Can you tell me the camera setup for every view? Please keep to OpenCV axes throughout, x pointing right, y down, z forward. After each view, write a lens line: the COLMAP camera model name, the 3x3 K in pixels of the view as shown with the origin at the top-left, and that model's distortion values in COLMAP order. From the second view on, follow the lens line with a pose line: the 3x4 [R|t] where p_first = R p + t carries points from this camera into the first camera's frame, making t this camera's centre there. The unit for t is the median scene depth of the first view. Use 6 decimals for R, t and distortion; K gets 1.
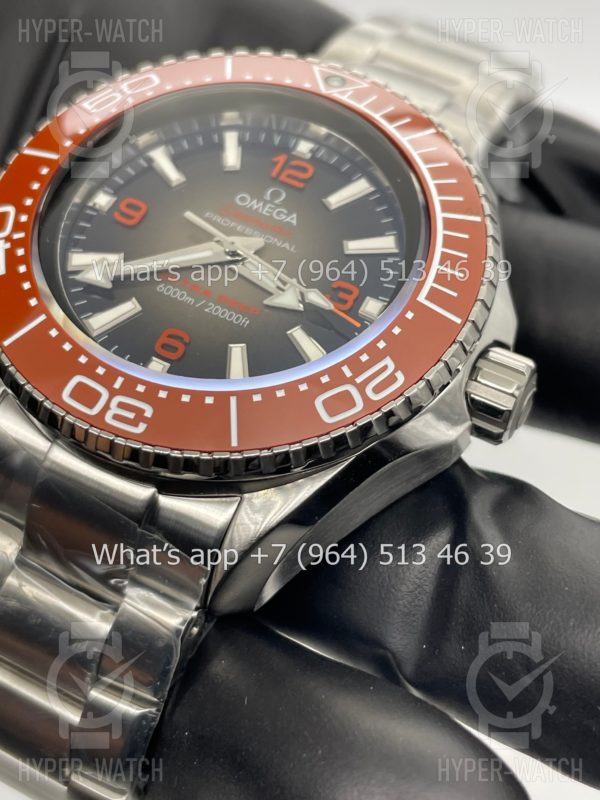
lens RADIAL K [[1285.8, 0, 322.4], [0, 1285.8, 389.8], [0, 0, 1]] dist [-0.022963, 0.000000]
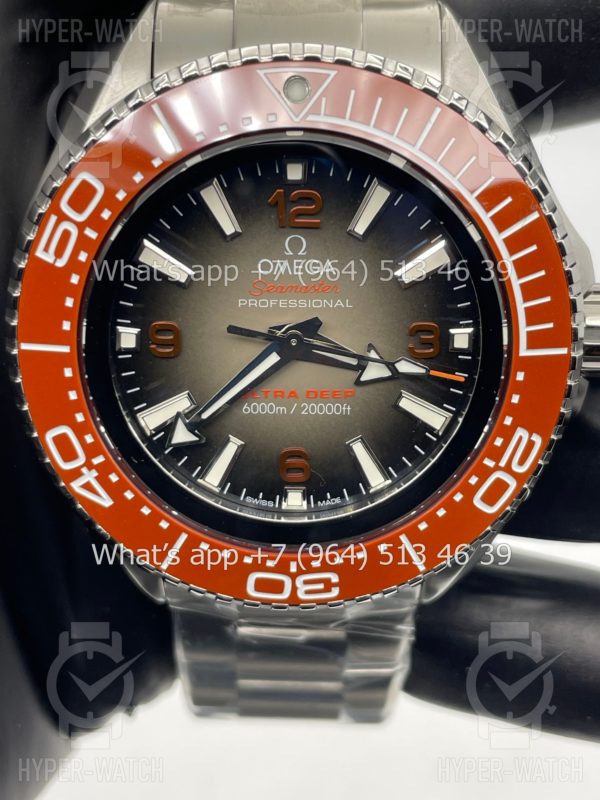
lens RADIAL K [[1285.8, 0, 294.5], [0, 1285.8, 393.3], [0, 0, 1]] dist [-0.022963, 0.000000]
pose [[0.893511, -0.439582, -0.091687, -0.001112], [0.369538, 0.603820, 0.706288, -0.764143], [-0.255109, -0.664958, 0.701962, 0.339052]]
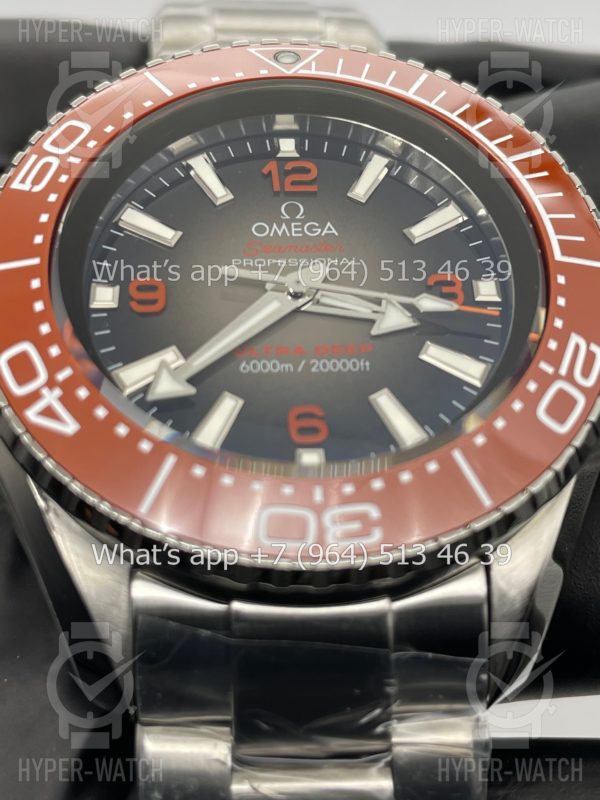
lens RADIAL K [[1285.8, 0, 295.3], [0, 1285.8, 401.4], [0, 0, 1]] dist [-0.022963, 0.000000]
pose [[0.862893, -0.394646, 0.315707, -0.364677], [0.383328, 0.918178, 0.100043, -0.130032], [-0.329357, 0.034693, 0.943568, 0.253056]]
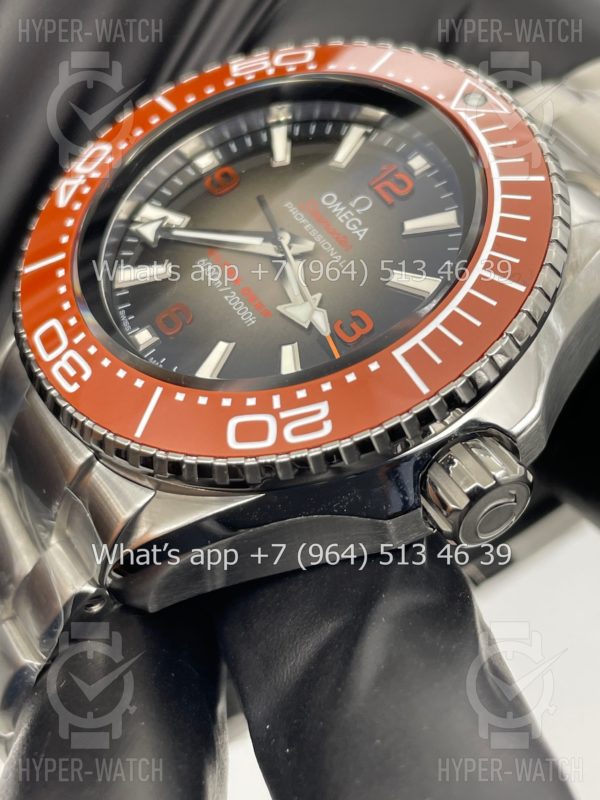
lens RADIAL K [[1285.8, 0, 308.1], [0, 1285.8, 392.7], [0, 0, 1]] dist [-0.022963, 0.000000]
pose [[0.840422, 0.318649, -0.438353, 0.403744], [-0.311814, 0.945893, 0.089774, -0.101414], [0.443241, 0.061237, 0.894308, 0.184806]]
